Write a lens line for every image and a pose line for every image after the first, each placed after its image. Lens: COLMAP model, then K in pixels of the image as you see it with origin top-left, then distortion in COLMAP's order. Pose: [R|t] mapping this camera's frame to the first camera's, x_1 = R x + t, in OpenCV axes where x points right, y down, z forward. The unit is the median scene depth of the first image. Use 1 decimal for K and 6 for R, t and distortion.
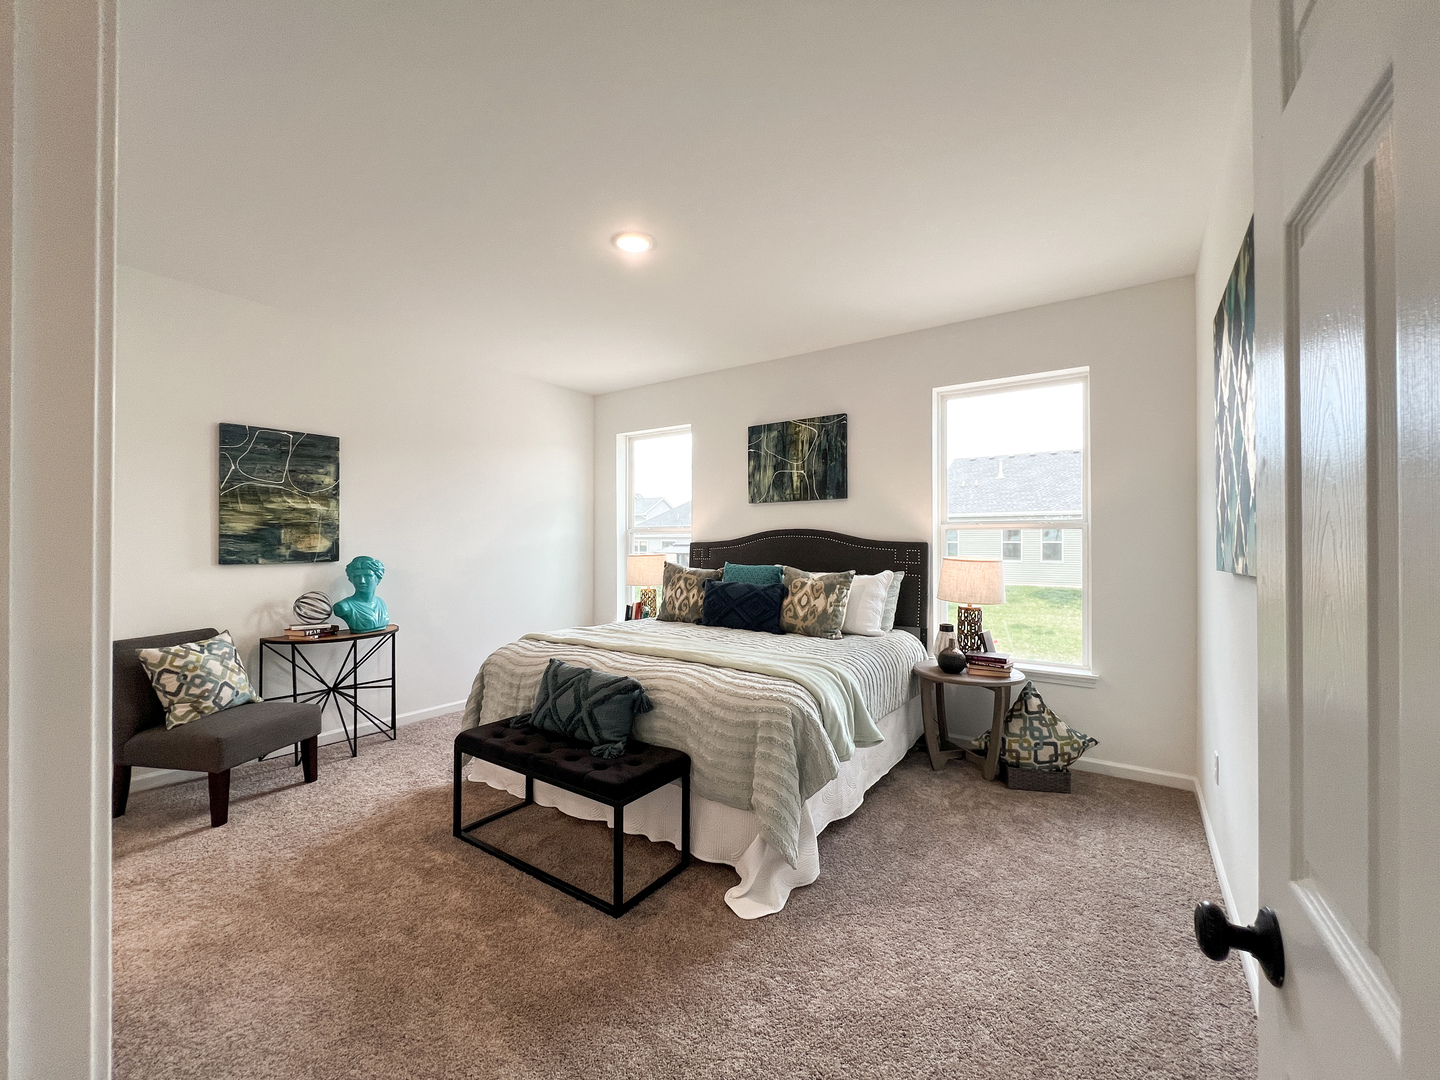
lens RADIAL K [[569.1, 0, 720.0], [0, 569.1, 540.0], [0, 0, 1]] dist [0.000619, 0.000005]
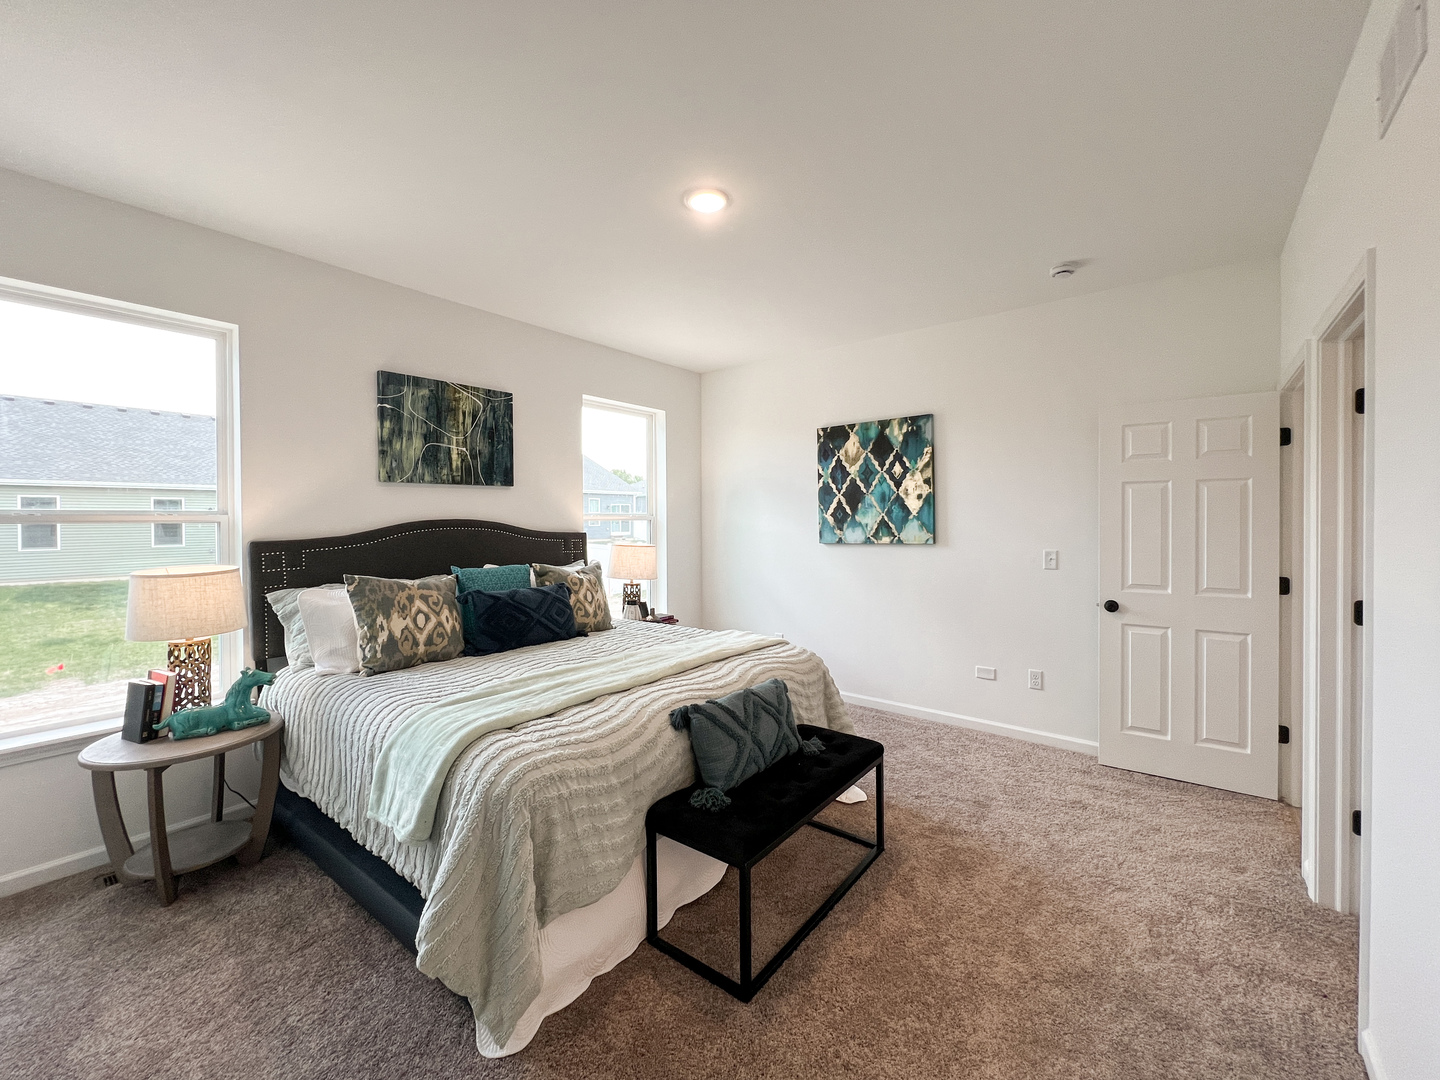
lens RADIAL K [[589.3, 0, 713.3], [0, 589.3, 521.8], [0, 0, 1]] dist [-0.000908, -0.000049]
pose [[0.080270, -0.012147, 0.996699, -0.670665], [-0.001939, 0.999922, 0.012342, -0.026596], [-0.996771, -0.002924, 0.080240, 0.572561]]
